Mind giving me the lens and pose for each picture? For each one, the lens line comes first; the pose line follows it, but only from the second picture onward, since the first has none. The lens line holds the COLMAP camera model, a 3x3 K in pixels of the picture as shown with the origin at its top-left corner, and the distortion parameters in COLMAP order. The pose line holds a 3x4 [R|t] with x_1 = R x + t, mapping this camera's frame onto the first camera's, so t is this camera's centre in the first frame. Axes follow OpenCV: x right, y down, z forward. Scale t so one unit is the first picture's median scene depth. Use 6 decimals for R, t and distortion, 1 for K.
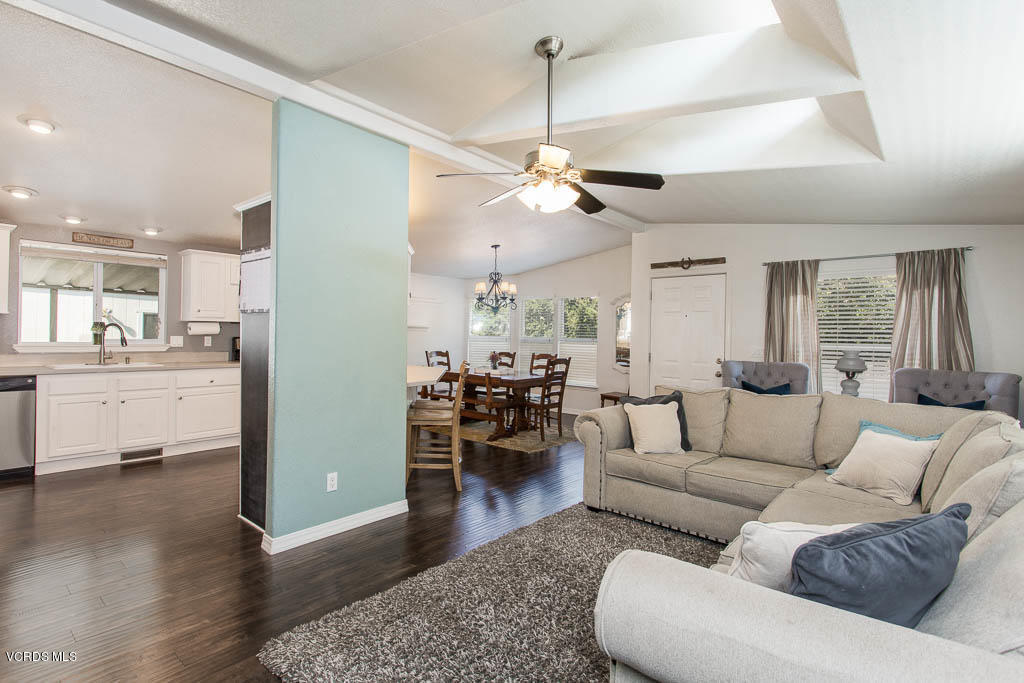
lens RADIAL K [[487.8, 0, 504.5], [0, 487.8, 337.7], [0, 0, 1]] dist [0.000940, 0.002150]
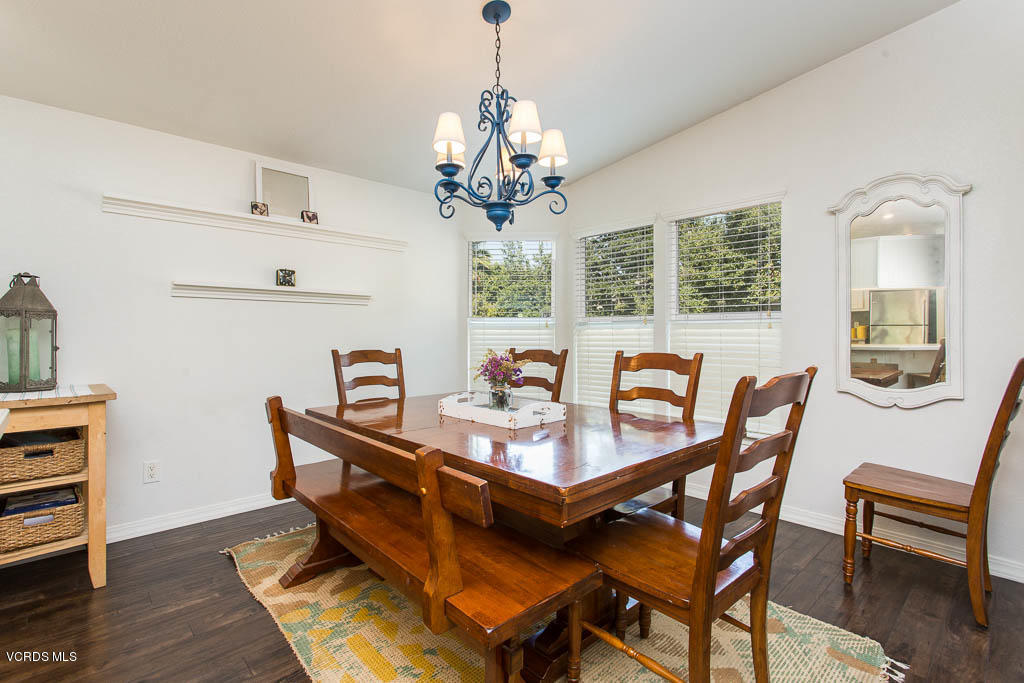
lens RADIAL K [[487.8, 0, 519.3], [0, 487.8, 338.2], [0, 0, 1]] dist [0.000940, 0.002150]
pose [[0.996499, -0.018885, -0.081438, 0.017346], [0.019580, 0.999778, 0.007736, 0.019034], [0.081274, -0.009303, 0.996648, 0.667443]]
